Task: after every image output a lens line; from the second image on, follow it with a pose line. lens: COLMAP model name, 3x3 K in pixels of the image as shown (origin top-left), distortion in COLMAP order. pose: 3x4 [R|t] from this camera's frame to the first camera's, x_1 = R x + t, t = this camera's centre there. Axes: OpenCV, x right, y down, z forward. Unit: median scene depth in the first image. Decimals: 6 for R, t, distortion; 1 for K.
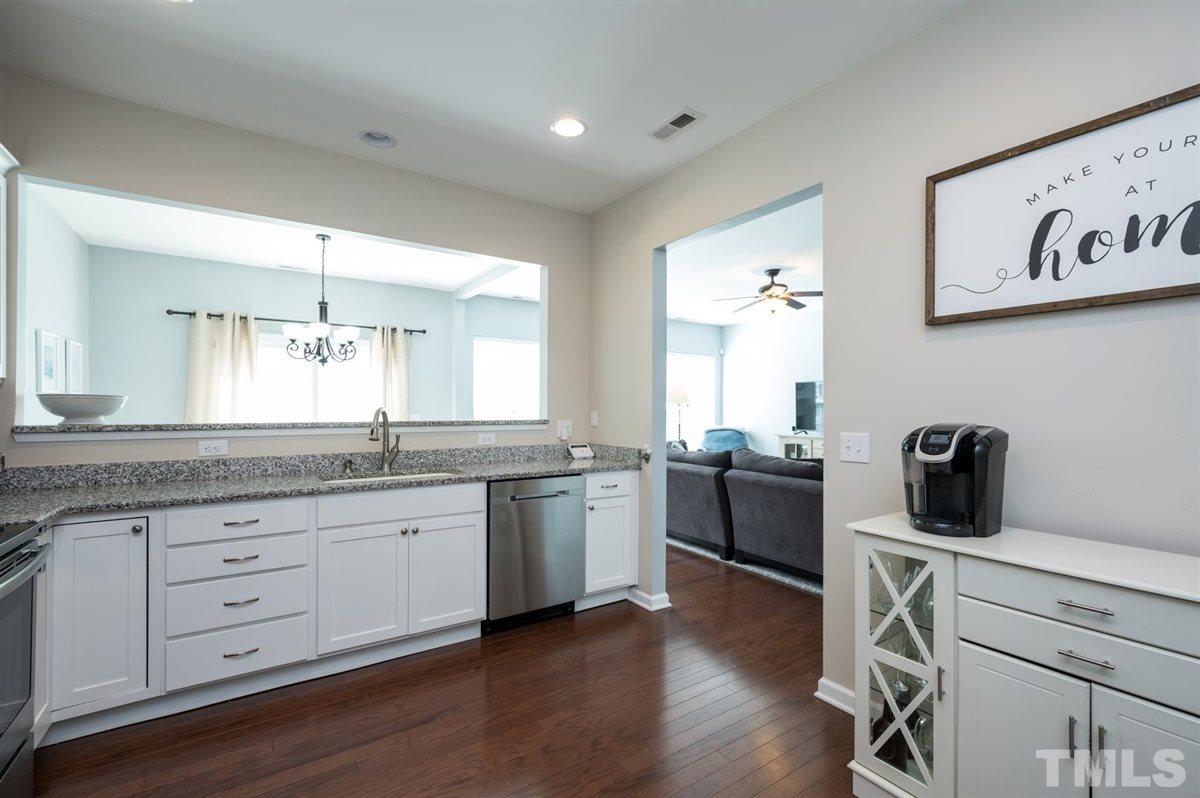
lens RADIAL K [[517.9, 0, 591.0], [0, 517.9, 405.7], [0, 0, 1]] dist [-0.001630, 0.000454]
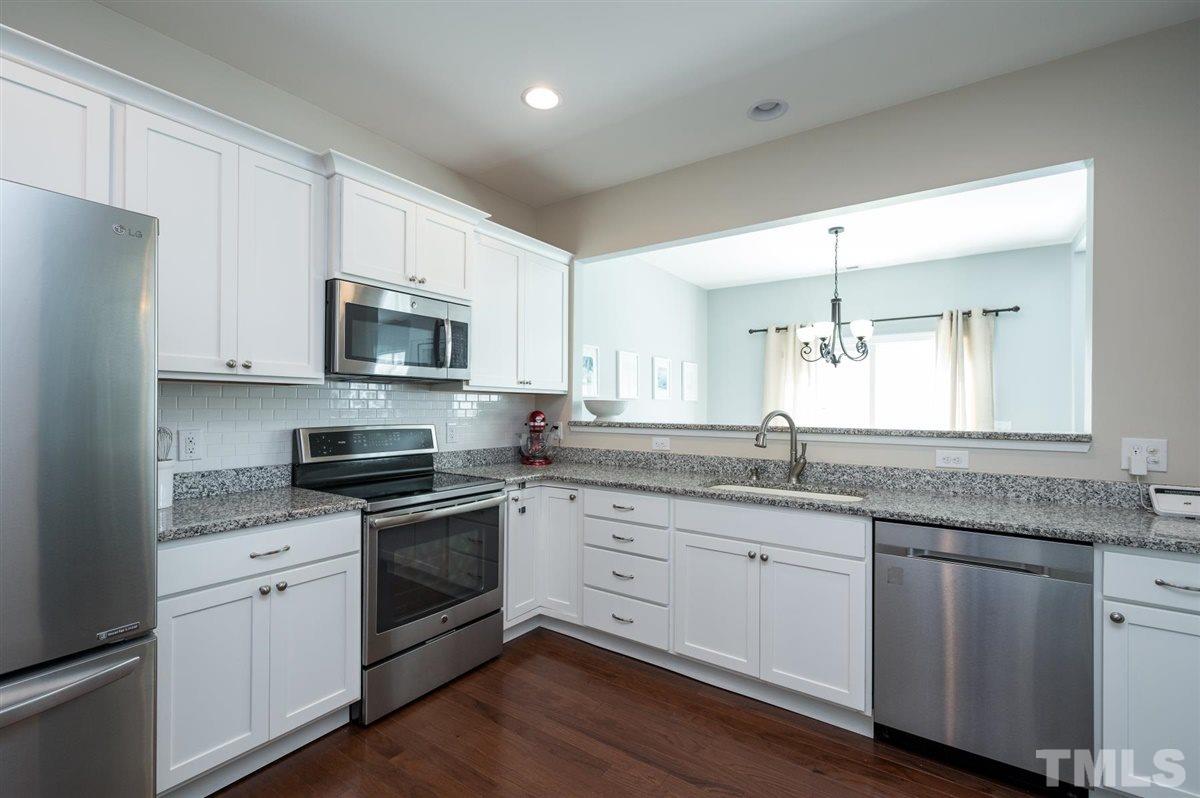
lens RADIAL K [[517.9, 0, 596.9], [0, 517.9, 401.3], [0, 0, 1]] dist [-0.001630, 0.000454]
pose [[0.361504, -0.012355, -0.932289, 0.324189], [-0.004446, 0.999878, -0.014975, 0.002414], [0.932360, 0.009559, 0.361405, 0.416617]]
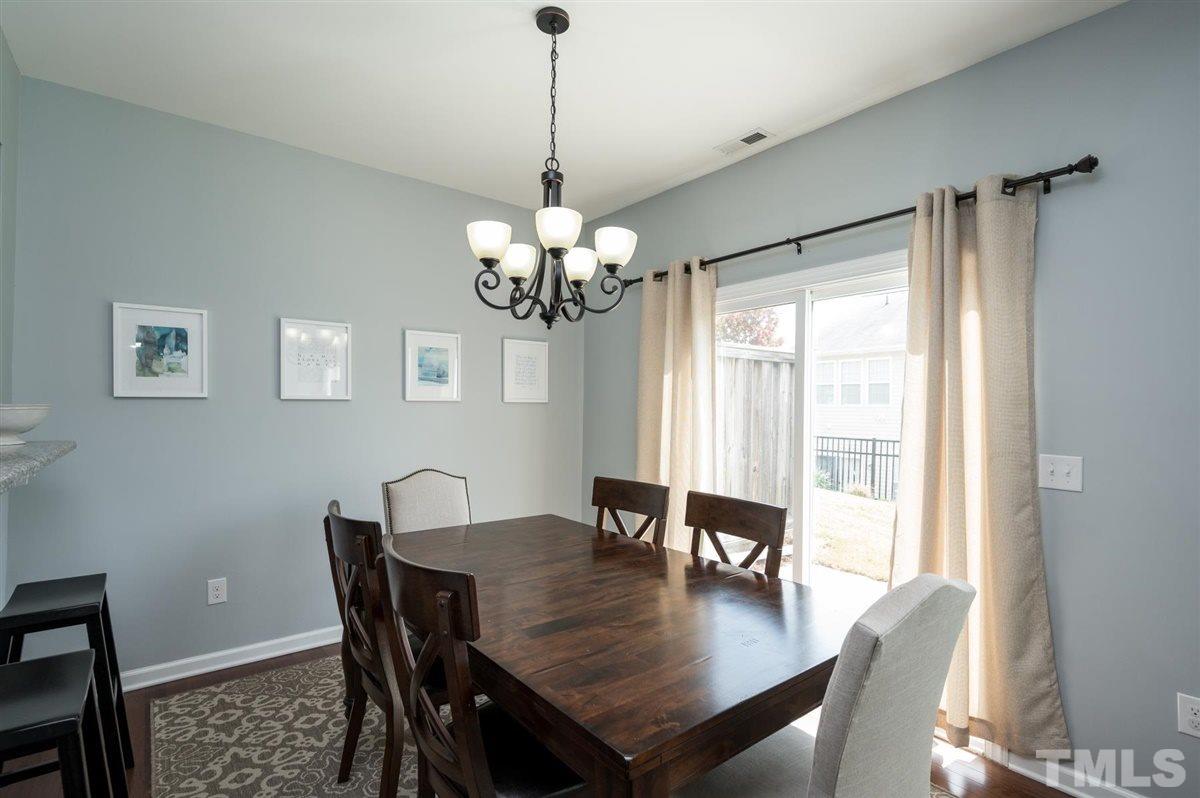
lens RADIAL K [[551.6, 0, 598.1], [0, 551.6, 411.4], [0, 0, 1]] dist [-0.012144, -0.000008]
pose [[0.097575, 0.010470, -0.995173, -0.133551], [-0.012020, 0.999884, 0.009341, -0.027276], [0.995156, 0.011051, 0.097689, 1.613758]]
